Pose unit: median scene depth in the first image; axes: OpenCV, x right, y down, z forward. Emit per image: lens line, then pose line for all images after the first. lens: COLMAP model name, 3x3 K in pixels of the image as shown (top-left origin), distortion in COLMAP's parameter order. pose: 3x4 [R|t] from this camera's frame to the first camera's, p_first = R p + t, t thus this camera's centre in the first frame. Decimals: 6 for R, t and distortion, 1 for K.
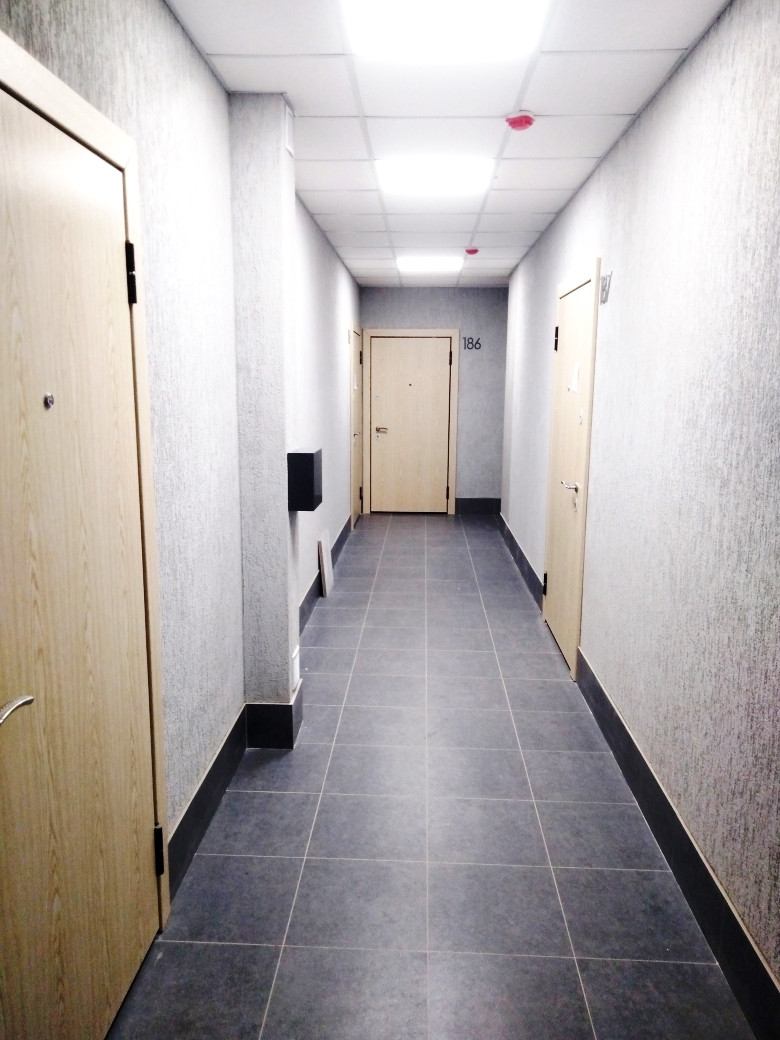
lens RADIAL K [[780.5, 0, 391.9], [0, 780.5, 517.5], [0, 0, 1]] dist [0.011605, 0.003370]
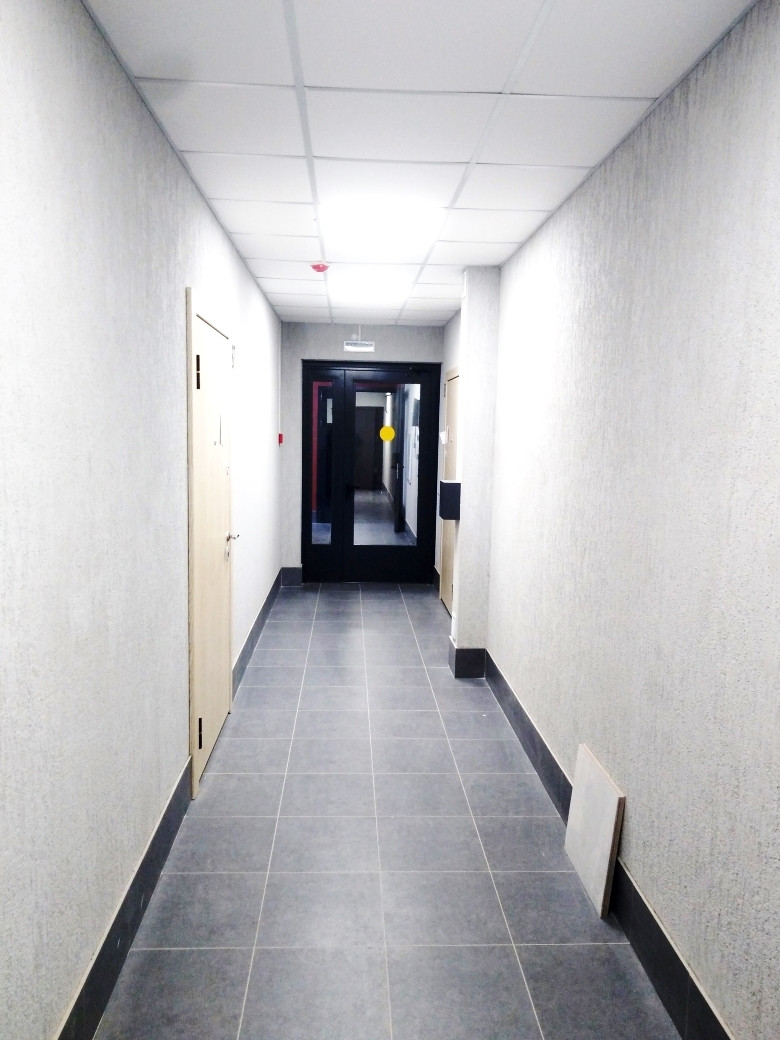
lens RADIAL K [[780.5, 0, 390.2], [0, 780.5, 520.8], [0, 0, 1]] dist [0.011605, 0.003370]
pose [[-0.995071, -0.013307, -0.098269, 0.114778], [-0.040755, 0.958277, 0.282921, -0.325640], [0.090404, 0.285532, -0.954096, 1.821269]]
